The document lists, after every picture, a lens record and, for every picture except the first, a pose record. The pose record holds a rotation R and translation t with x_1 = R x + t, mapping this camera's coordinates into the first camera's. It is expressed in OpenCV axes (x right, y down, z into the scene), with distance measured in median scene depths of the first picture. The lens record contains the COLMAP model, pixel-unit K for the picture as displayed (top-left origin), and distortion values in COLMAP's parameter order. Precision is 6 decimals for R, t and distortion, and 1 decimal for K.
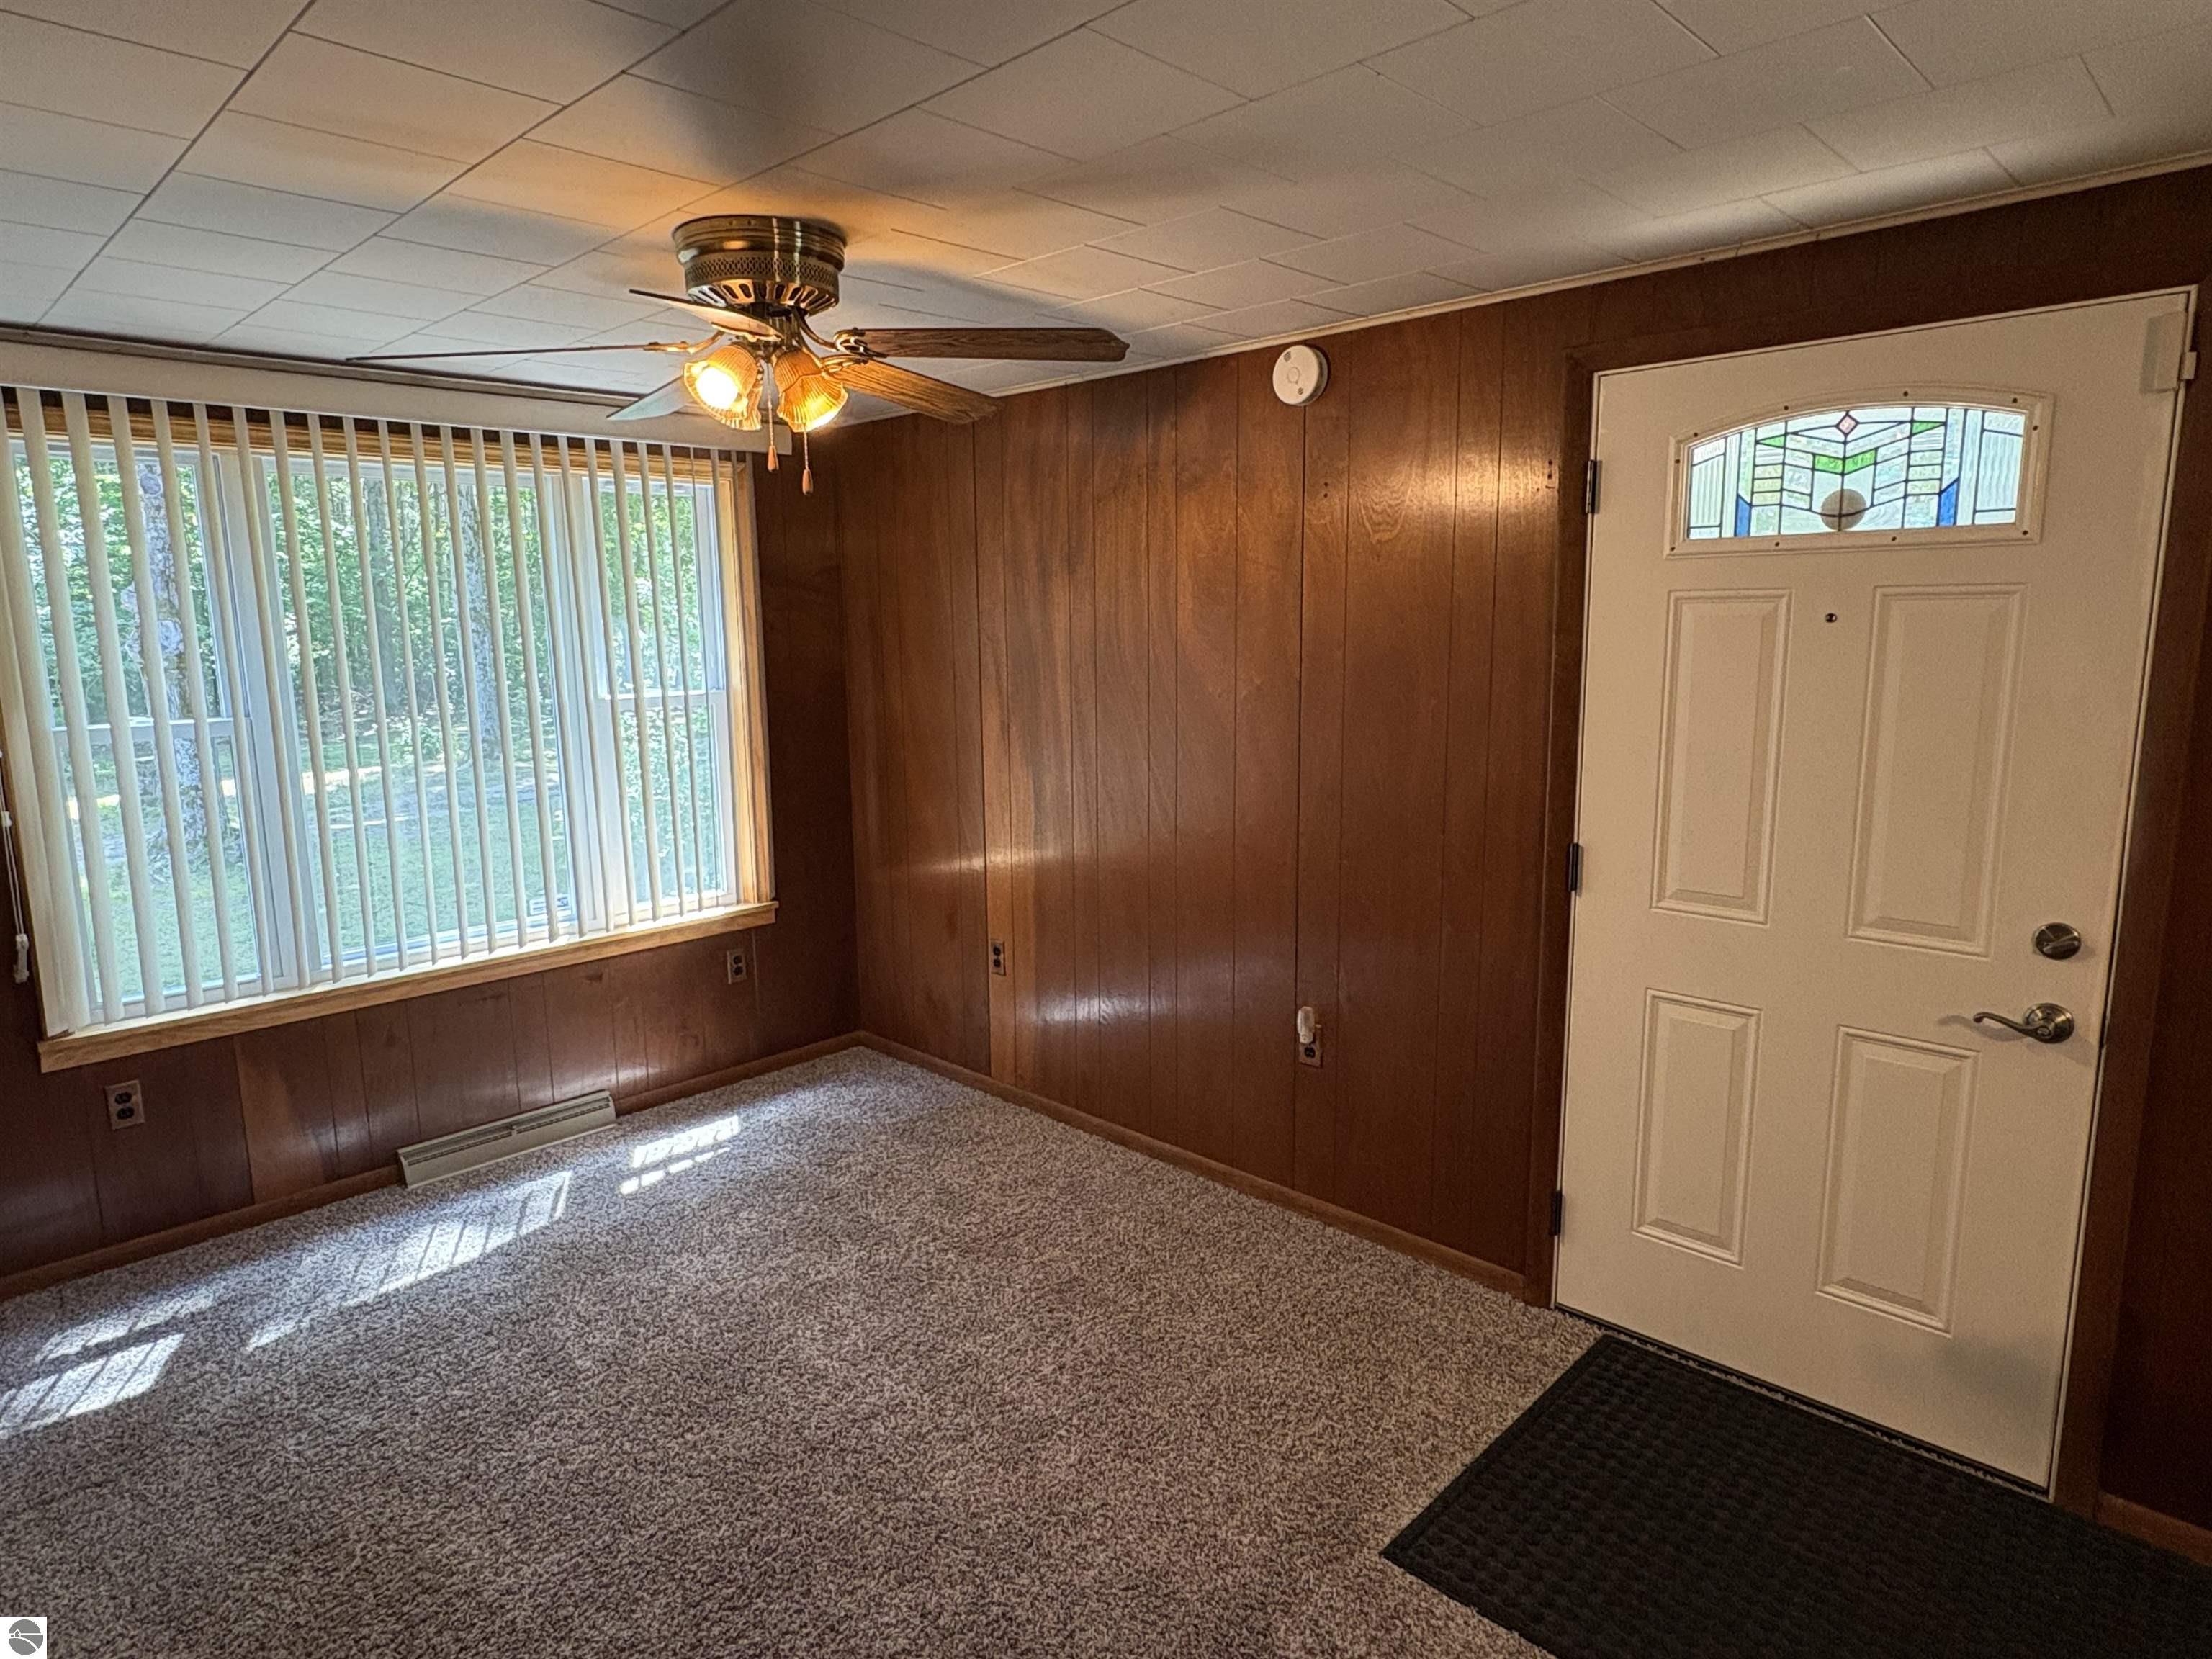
lens RADIAL K [[1262.3, 0, 1106.0], [0, 1262.3, 829.5], [0, 0, 1]] dist [-0.002343, -0.000475]
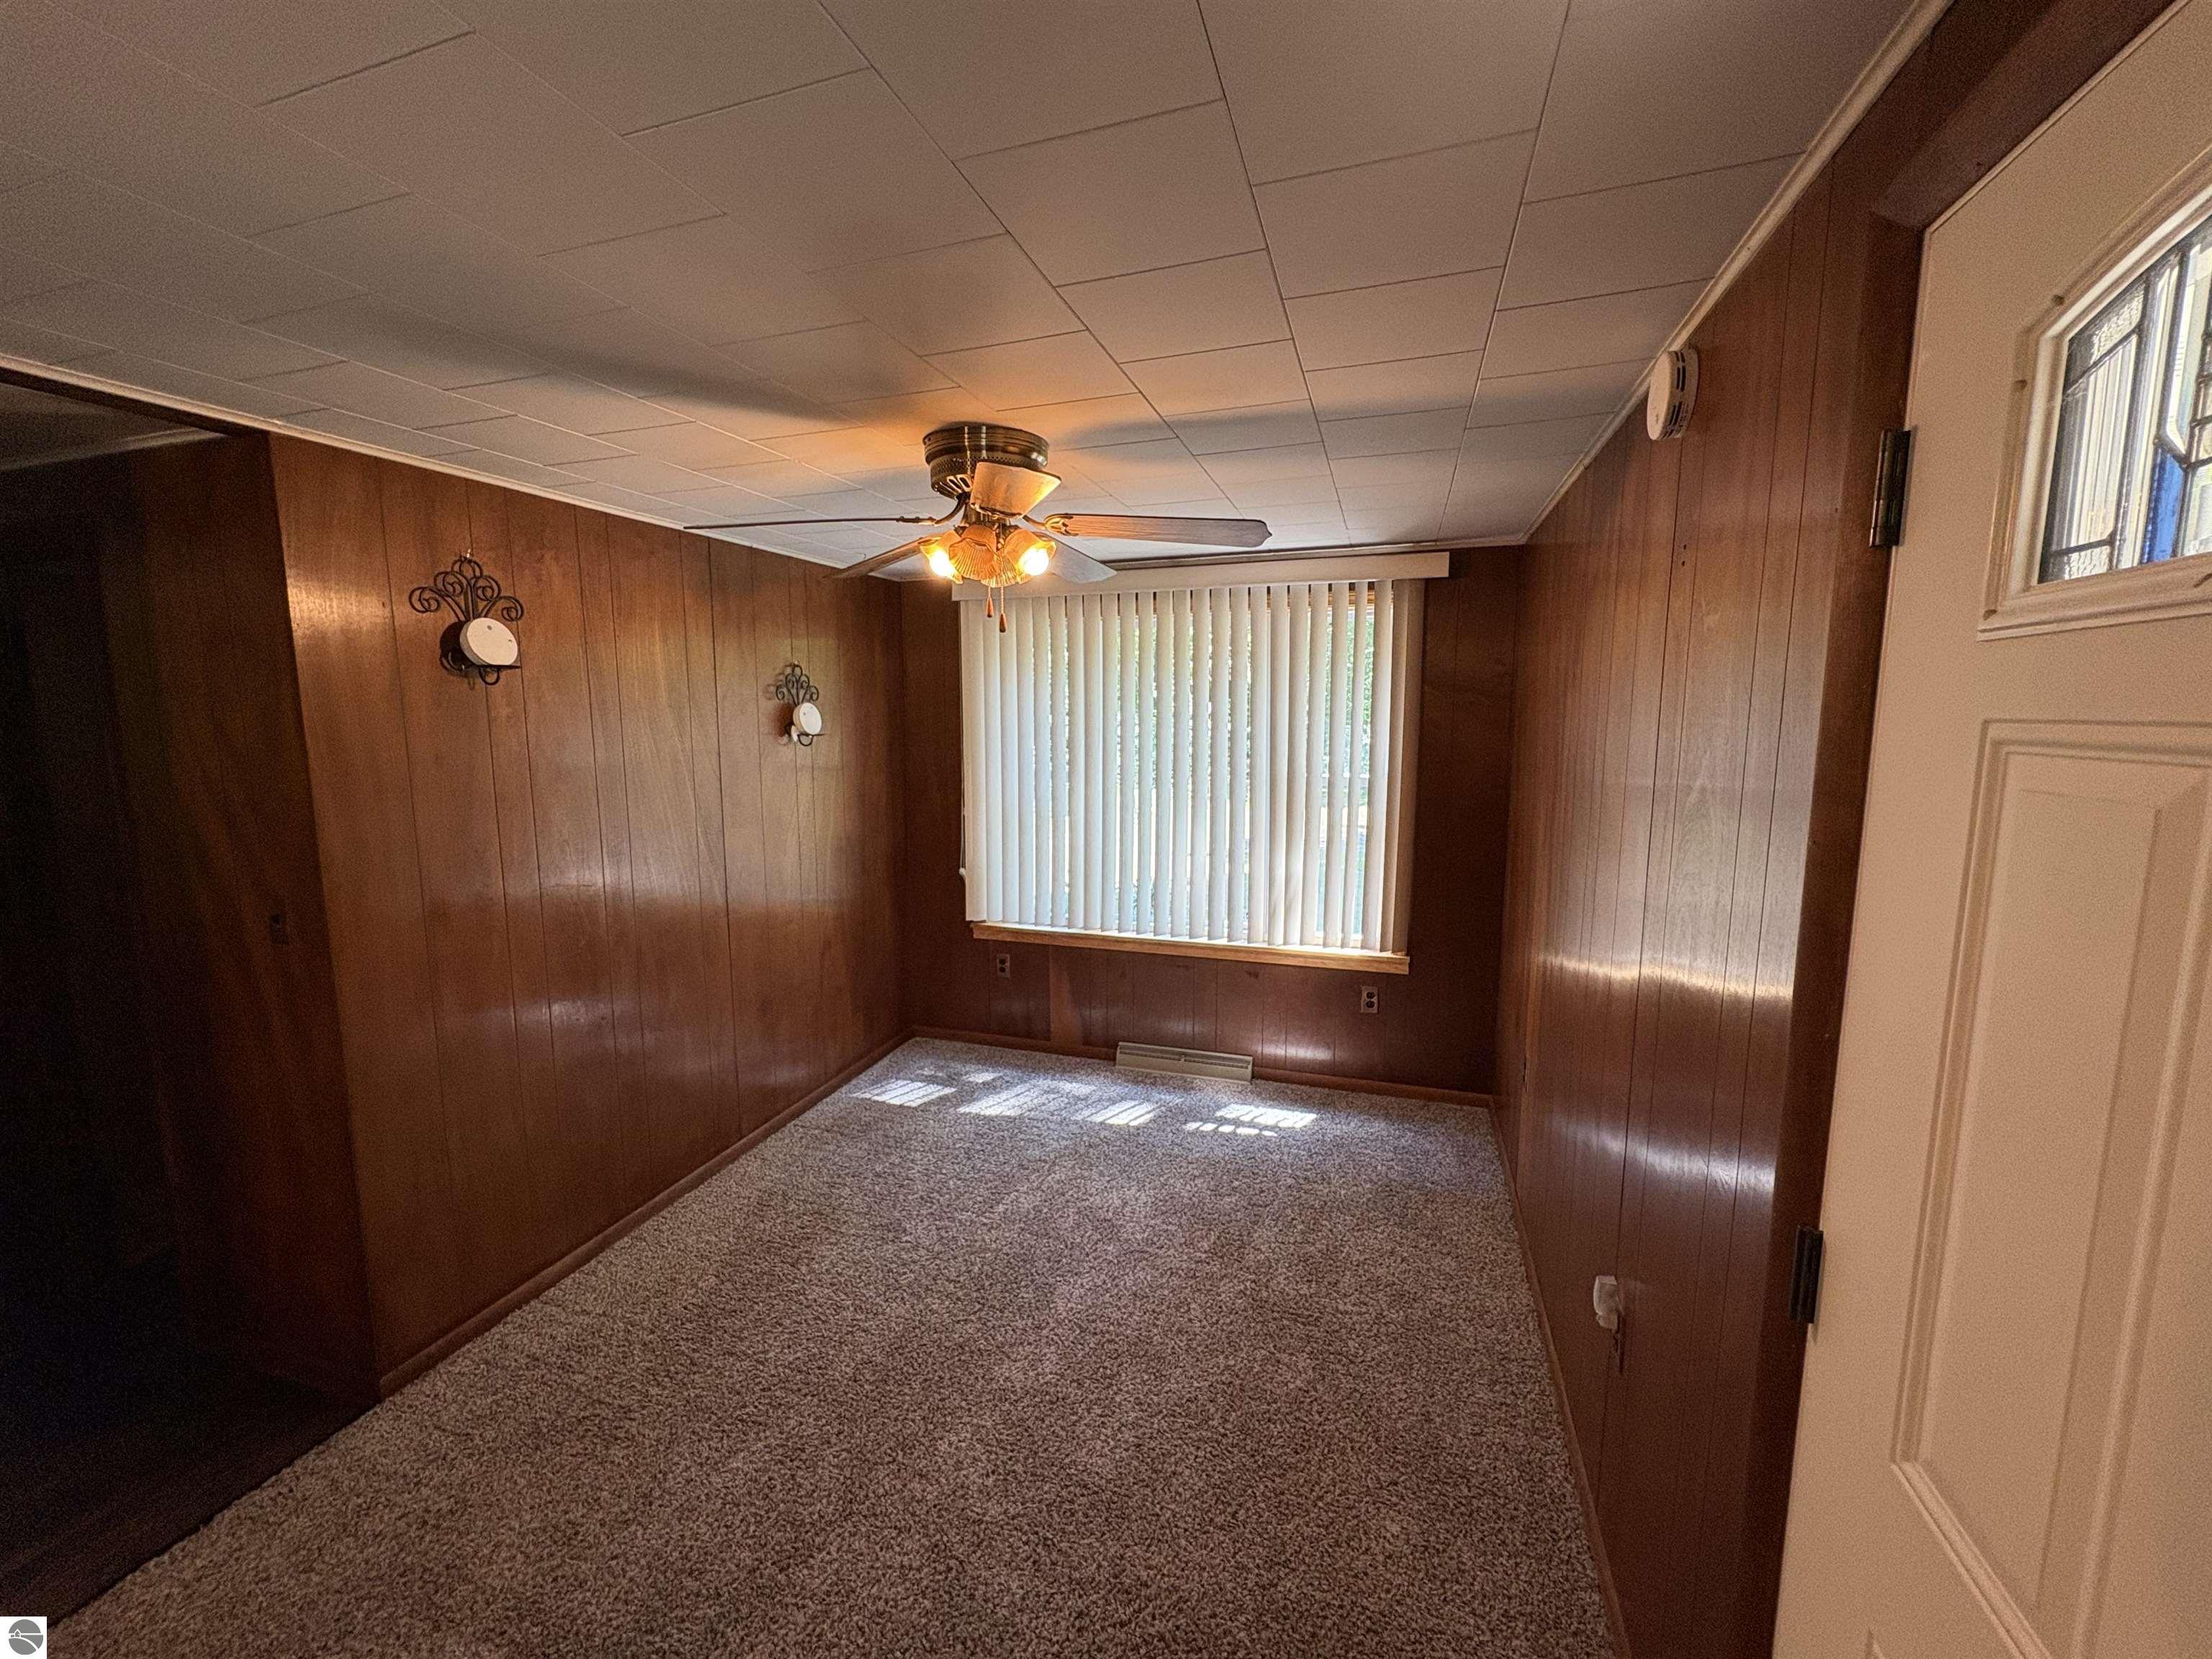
lens RADIAL K [[886.8, 0, 1106.0], [0, 886.8, 829.5], [0, 0, 1]] dist [0.000554, -0.000256]
pose [[0.434609, 0.132875, -0.890763, 0.396299], [-0.150380, 0.985878, 0.073692, -0.092664], [0.887976, 0.101925, 0.448453, 0.437218]]
